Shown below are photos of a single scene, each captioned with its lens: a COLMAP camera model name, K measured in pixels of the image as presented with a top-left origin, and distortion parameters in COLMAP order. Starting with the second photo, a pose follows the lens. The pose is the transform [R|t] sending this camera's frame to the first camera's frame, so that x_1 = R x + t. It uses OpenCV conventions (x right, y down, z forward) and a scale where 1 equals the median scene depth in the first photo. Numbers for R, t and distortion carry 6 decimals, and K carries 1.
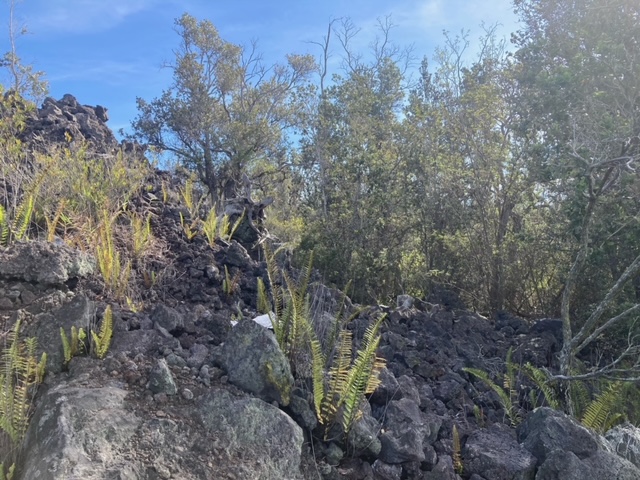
lens RADIAL K [[519.8, 0, 320.0], [0, 519.8, 240.0], [0, 0, 1]] dist [0.003530, -0.006396]
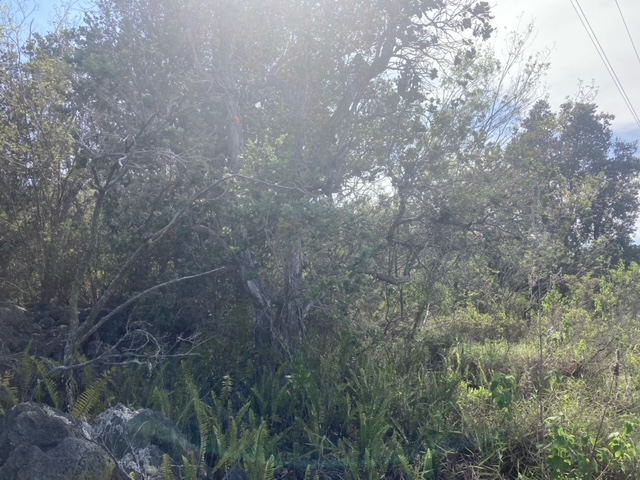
lens RADIAL K [[519.8, 0, 320.0], [0, 519.8, 240.0], [0, 0, 1]] dist [0.003530, -0.006396]
pose [[0.712804, 0.063063, 0.698522, 0.039489], [-0.077288, 0.996947, -0.011137, -0.001404], [-0.697091, -0.046049, 0.715502, -0.011443]]
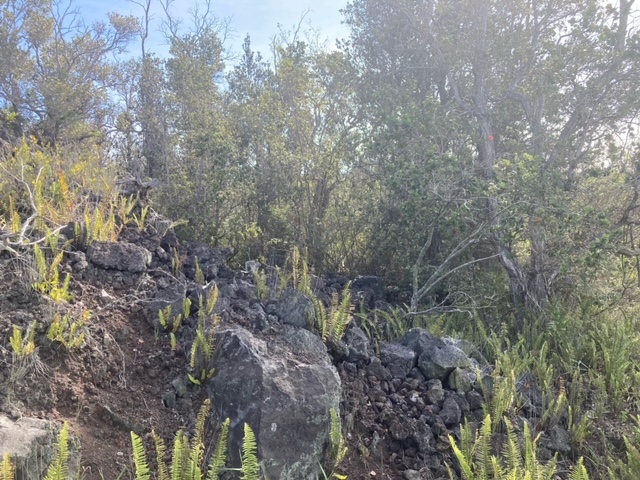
lens RADIAL K [[545.8, 0, 319.4], [0, 545.8, 224.4], [0, 0, 1]] dist [0.011562, 0.006318]
pose [[0.919884, -0.001173, 0.392189, -0.189038], [-0.018659, 0.998732, 0.046752, -0.038762], [-0.391746, -0.050325, 0.918696, -0.186690]]
